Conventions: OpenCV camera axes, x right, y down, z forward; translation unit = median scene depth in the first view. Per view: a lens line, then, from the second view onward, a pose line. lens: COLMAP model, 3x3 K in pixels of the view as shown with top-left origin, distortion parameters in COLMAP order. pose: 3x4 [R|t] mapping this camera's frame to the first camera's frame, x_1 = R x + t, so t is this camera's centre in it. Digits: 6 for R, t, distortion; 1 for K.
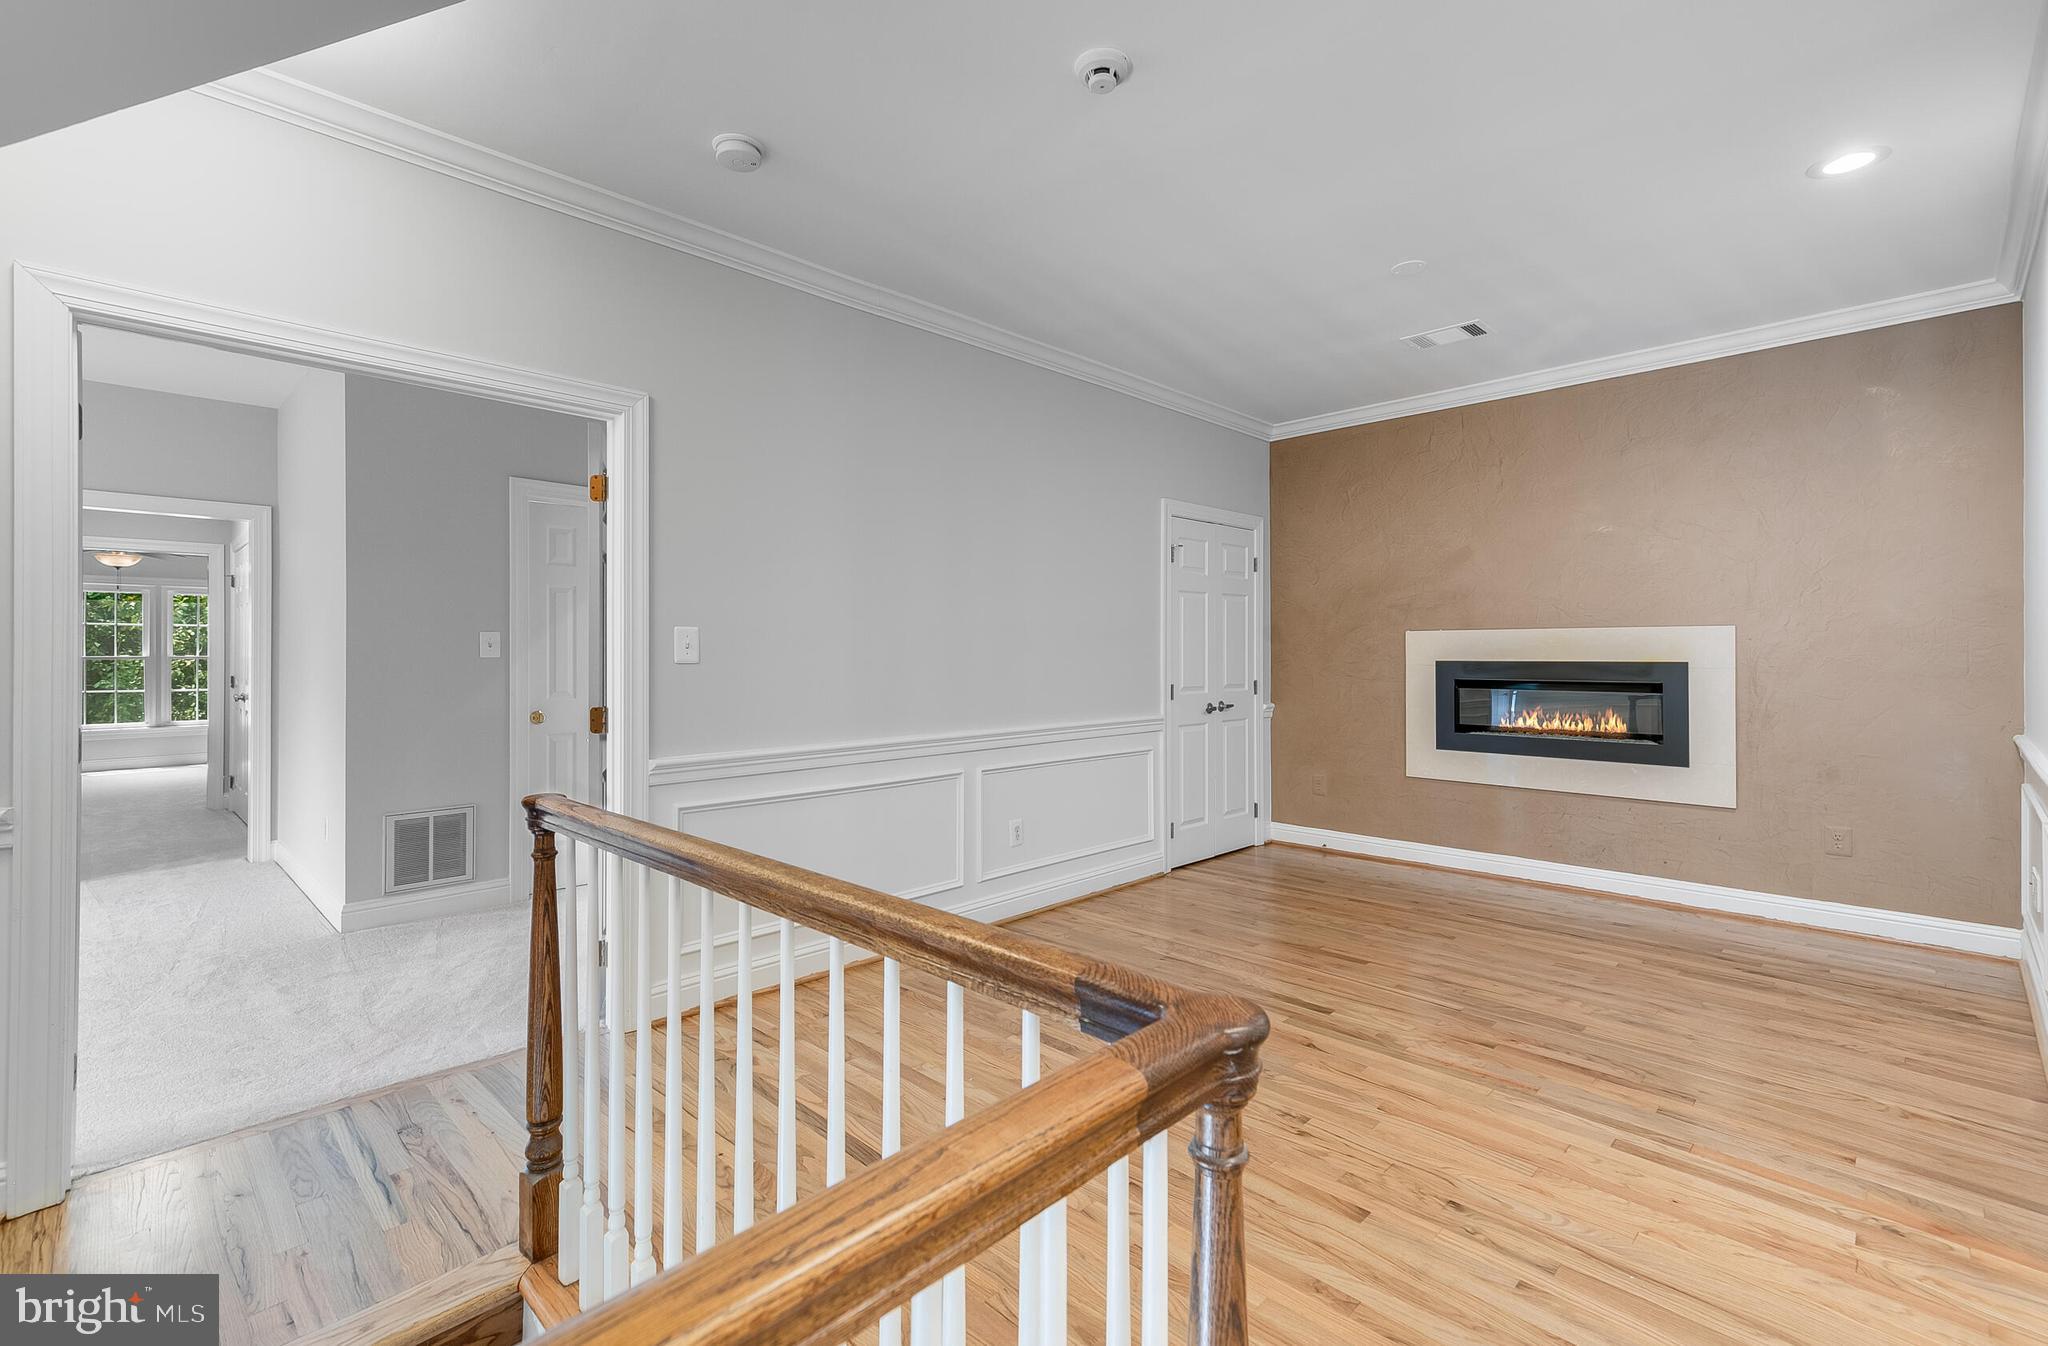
lens RADIAL K [[897.0, 0, 1026.1], [0, 897.0, 665.0], [0, 0, 1]] dist [0.009916, 0.000234]
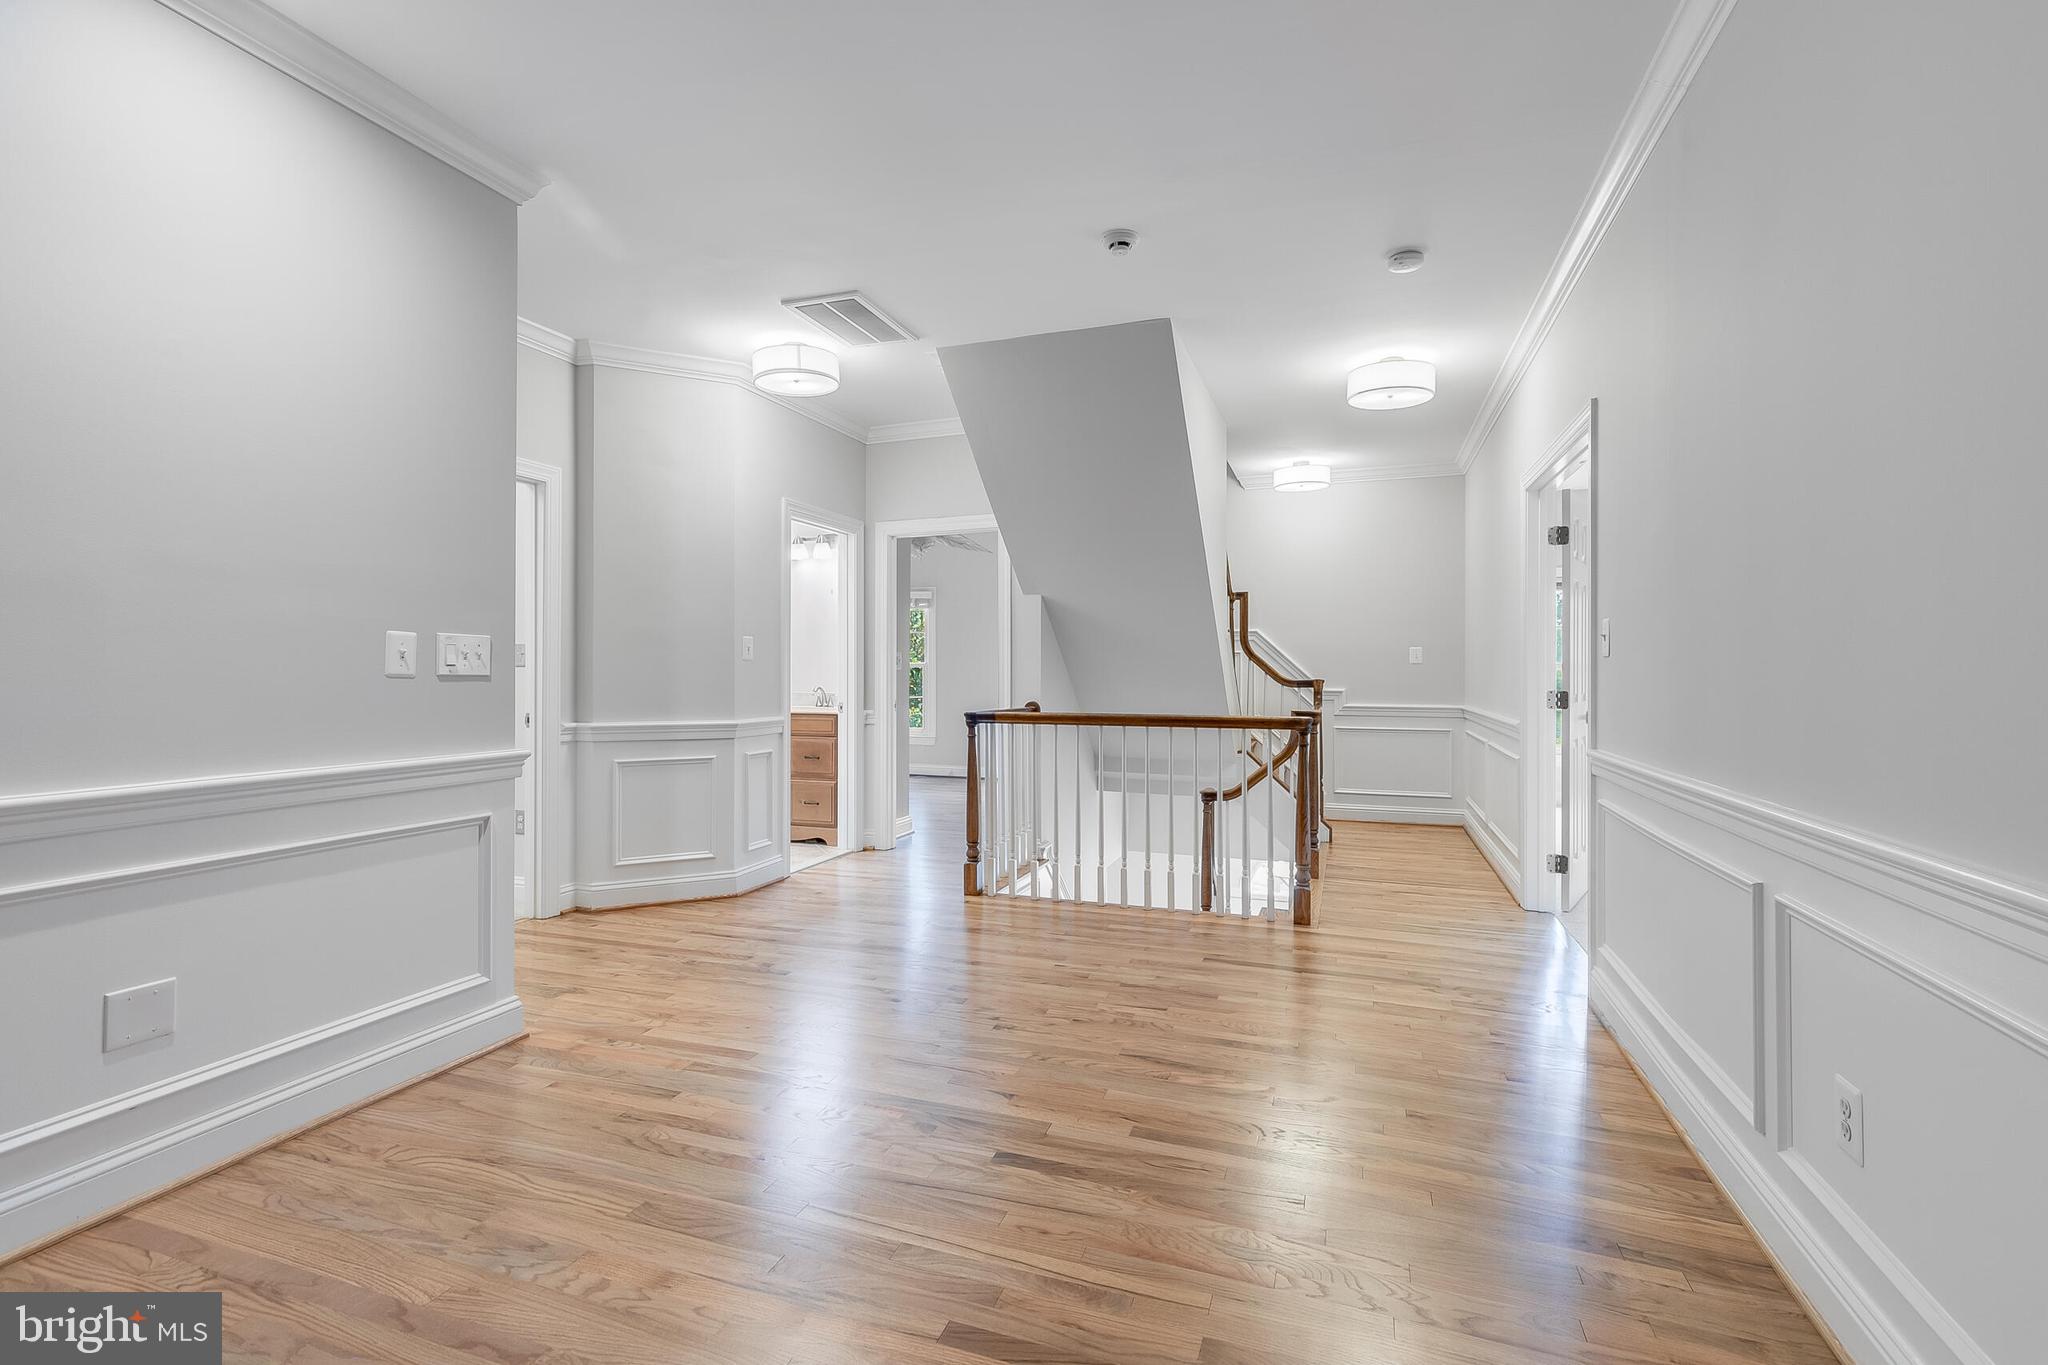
lens RADIAL K [[918.0, 0, 1028.6], [0, 918.0, 669.3], [0, 0, 1]] dist [0.003076, -0.000727]
pose [[-0.903178, 0.001410, -0.429265, 0.433841], [-0.005449, 0.999876, 0.014749, 0.001981], [0.429233, 0.015660, -0.903058, 1.152641]]
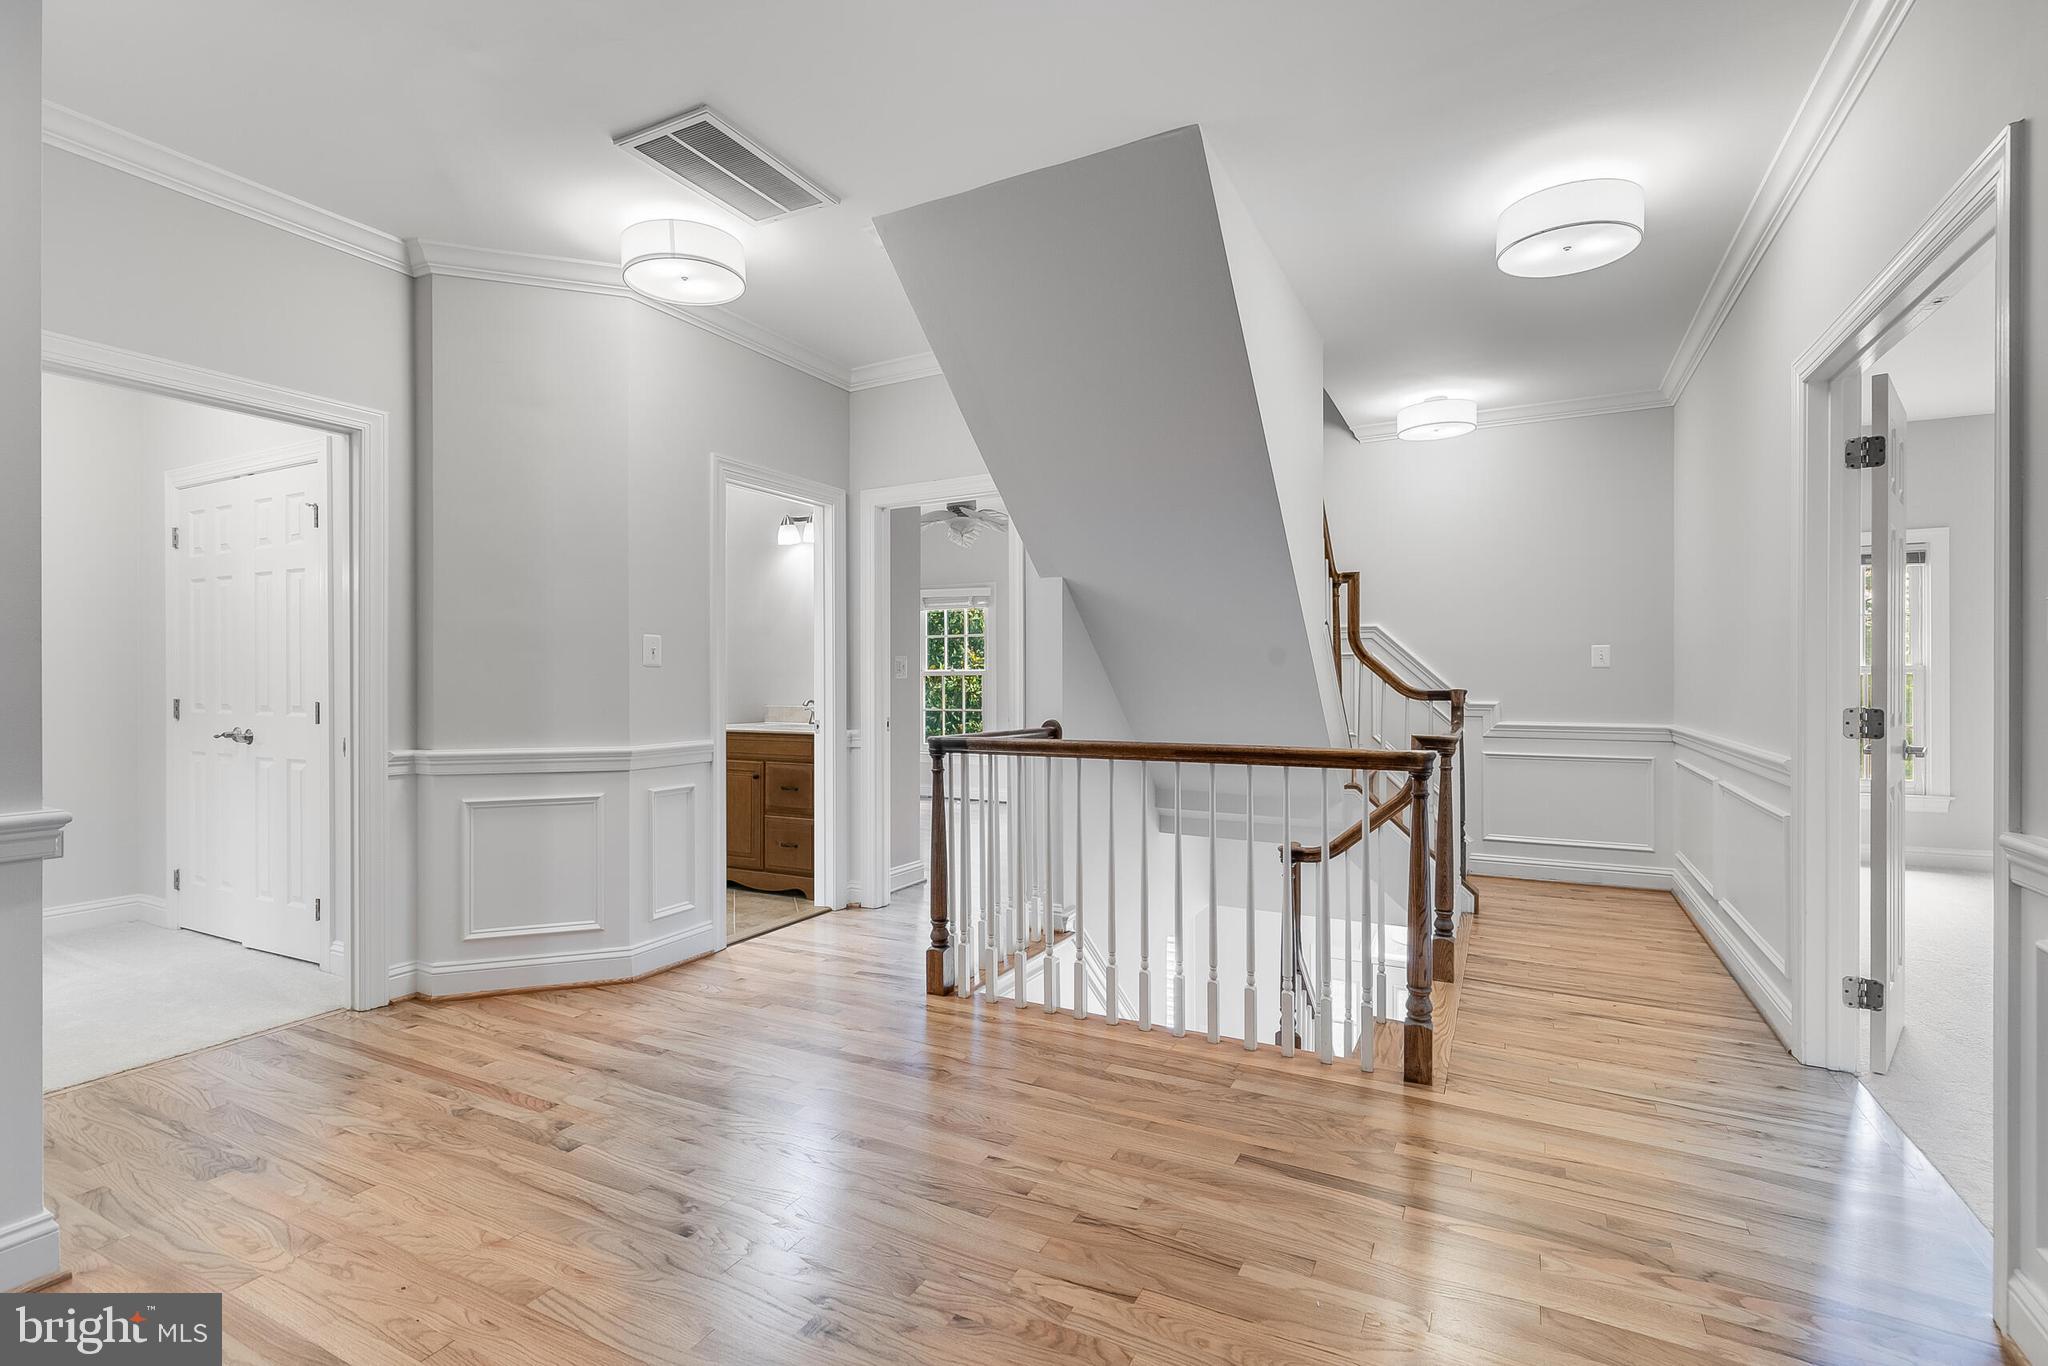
lens RADIAL K [[918.0, 0, 1034.4], [0, 918.0, 683.7], [0, 0, 1]] dist [0.003076, -0.000727]
pose [[-0.954766, 0.006872, -0.297280, 0.196972], [0.000454, 0.999765, 0.021651, 0.006815], [0.297359, 0.020537, -0.954545, 0.922747]]
